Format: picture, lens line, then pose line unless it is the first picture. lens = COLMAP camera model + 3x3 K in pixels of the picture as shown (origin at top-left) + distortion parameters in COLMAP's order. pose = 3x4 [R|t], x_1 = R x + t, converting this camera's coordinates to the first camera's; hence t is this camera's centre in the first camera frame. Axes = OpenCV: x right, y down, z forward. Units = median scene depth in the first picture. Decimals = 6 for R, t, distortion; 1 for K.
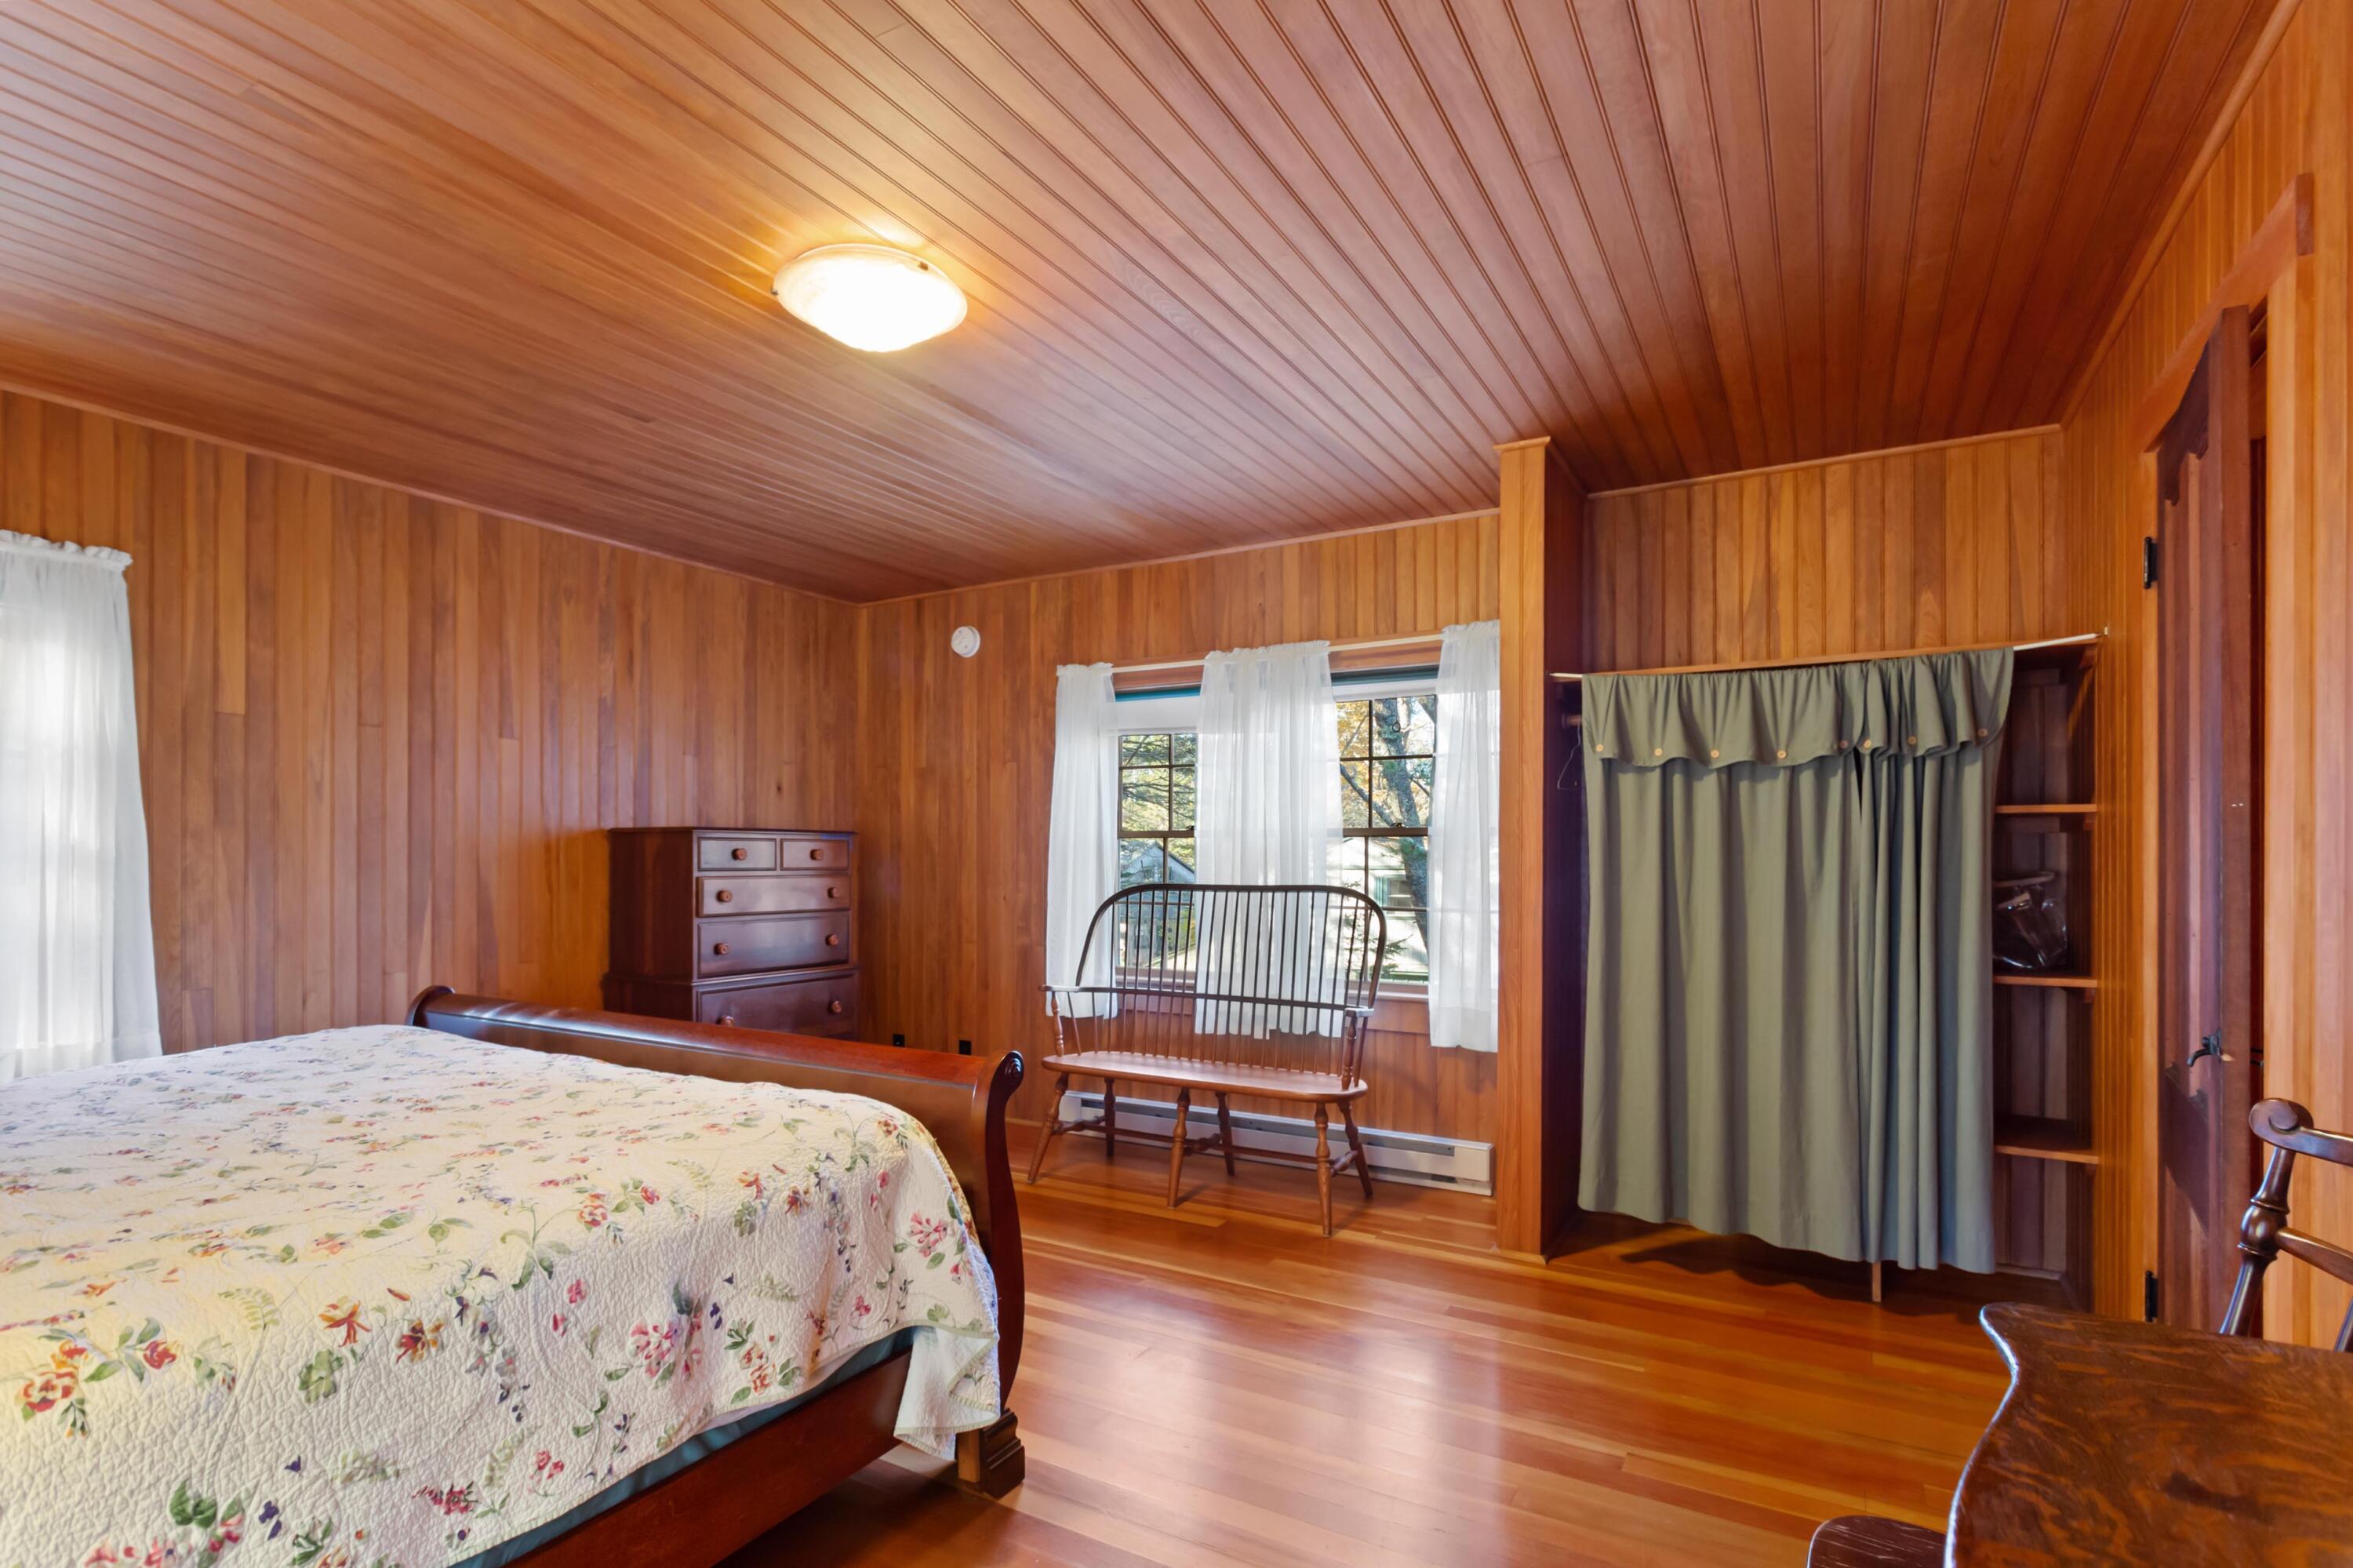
lens RADIAL K [[1116.2, 0, 1208.1], [0, 1116.2, 851.1], [0, 0, 1]] dist [-0.003821, 0.000287]
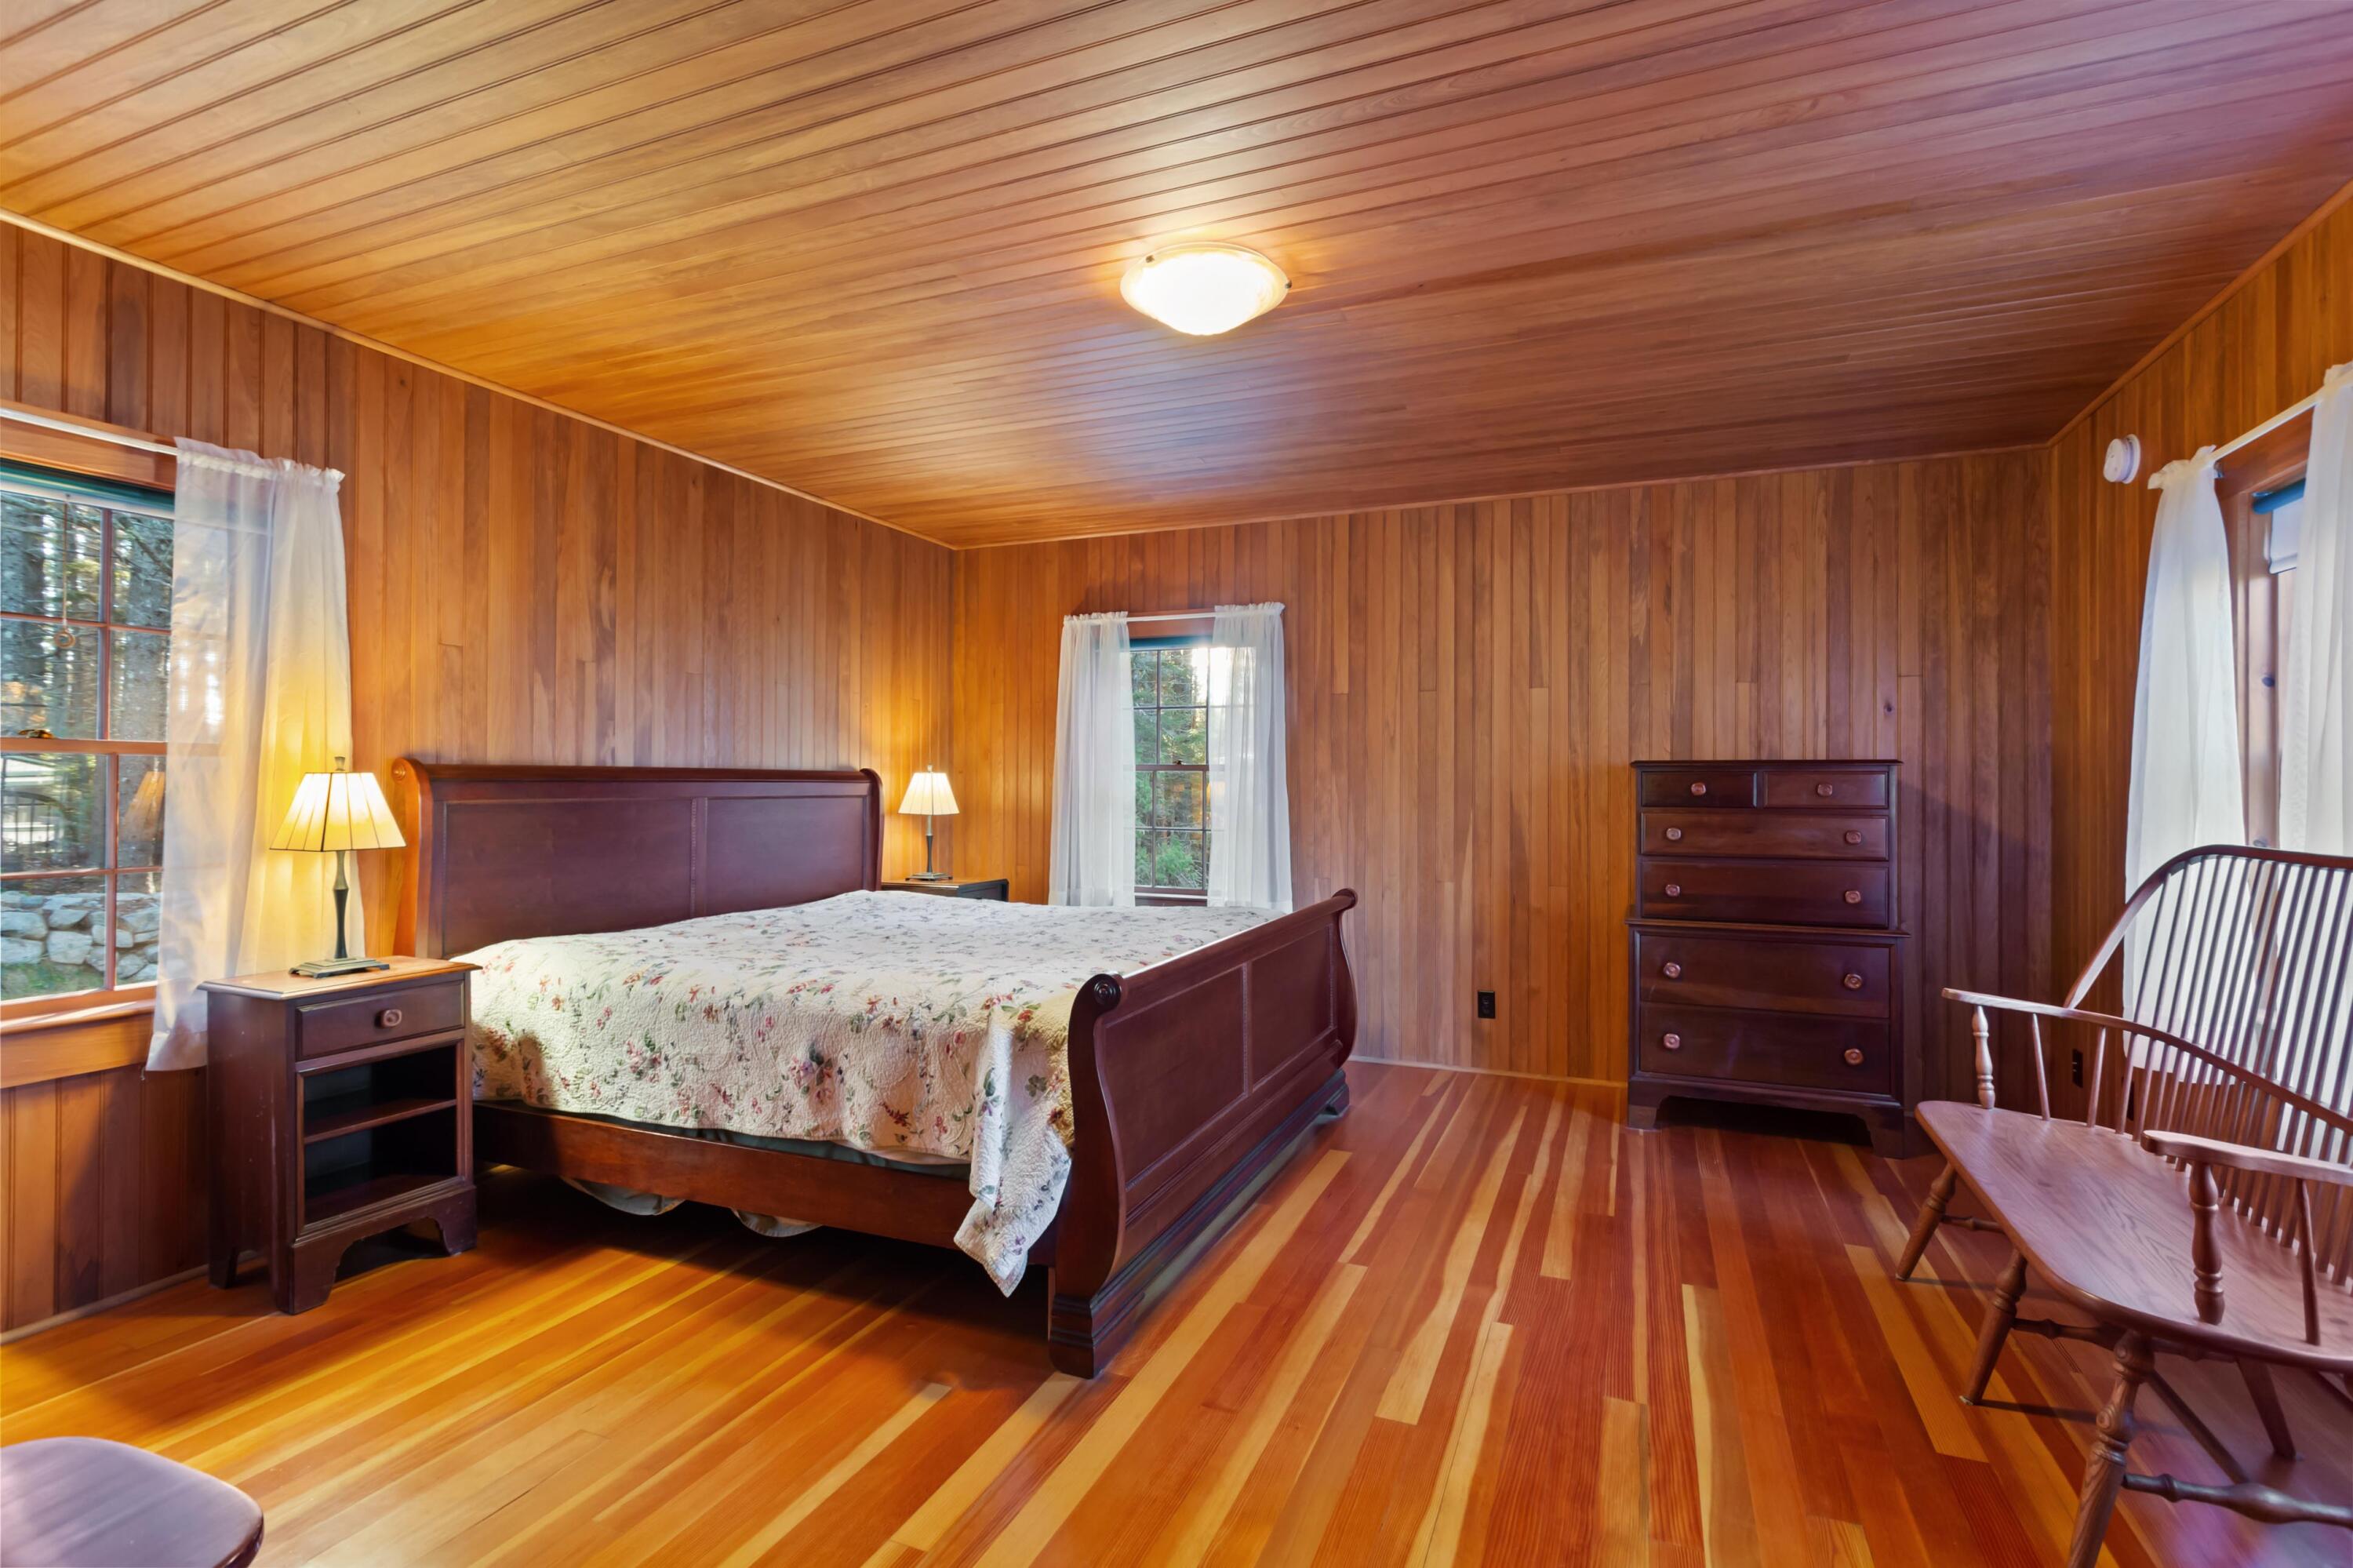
lens RADIAL K [[1116.2, 0, 1178.0], [0, 1116.2, 783.6], [0, 0, 1]] dist [-0.003821, 0.000287]
pose [[0.119815, -0.004624, -0.992785, 0.514216], [0.001479, 0.999989, -0.004479, 0.002270], [0.992795, -0.000932, 0.119821, 0.546778]]
